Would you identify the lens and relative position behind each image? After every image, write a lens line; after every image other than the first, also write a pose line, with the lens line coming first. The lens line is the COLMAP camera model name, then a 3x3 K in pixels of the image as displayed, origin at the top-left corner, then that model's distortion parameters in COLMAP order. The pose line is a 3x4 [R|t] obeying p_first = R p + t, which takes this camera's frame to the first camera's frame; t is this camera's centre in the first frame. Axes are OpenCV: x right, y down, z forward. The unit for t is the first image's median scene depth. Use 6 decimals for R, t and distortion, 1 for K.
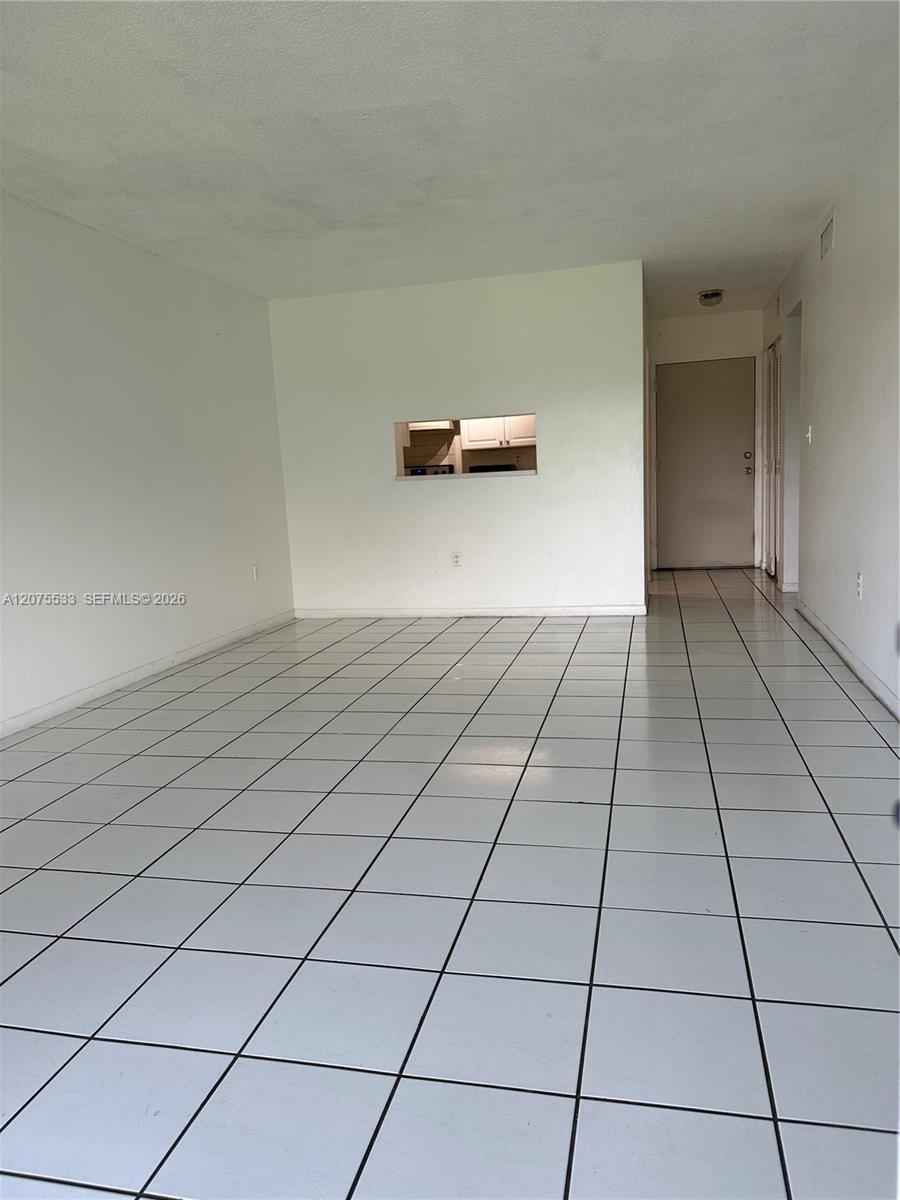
lens RADIAL K [[838.2, 0, 450.0], [0, 838.2, 600.0], [0, 0, 1]] dist [0.137938, -0.220706]
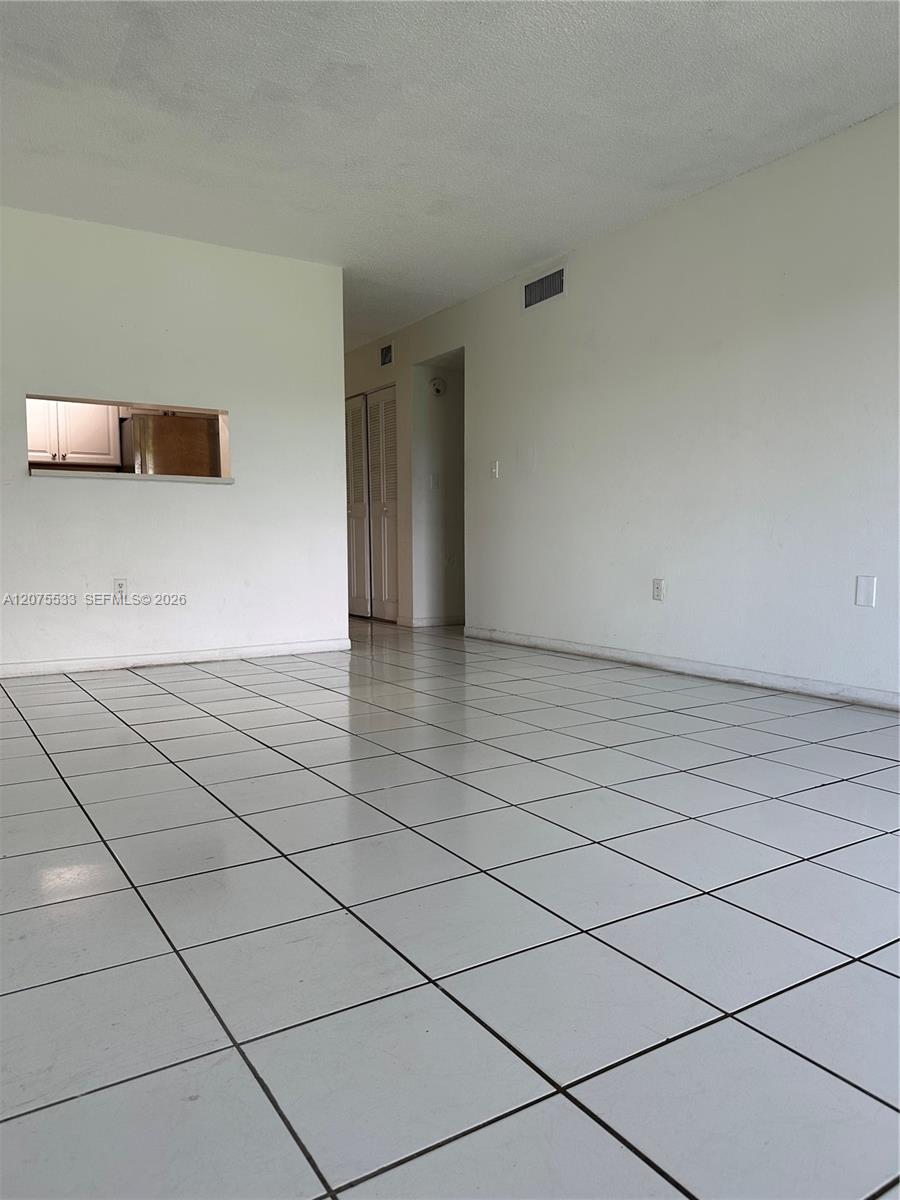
lens RADIAL K [[838.2, 0, 450.0], [0, 838.2, 600.0], [0, 0, 1]] dist [0.137938, -0.220706]
pose [[0.698899, -0.000432, 0.715220, -0.341205], [0.072853, 0.994841, -0.070589, 0.036719], [-0.711500, 0.101441, 0.695325, 0.287171]]
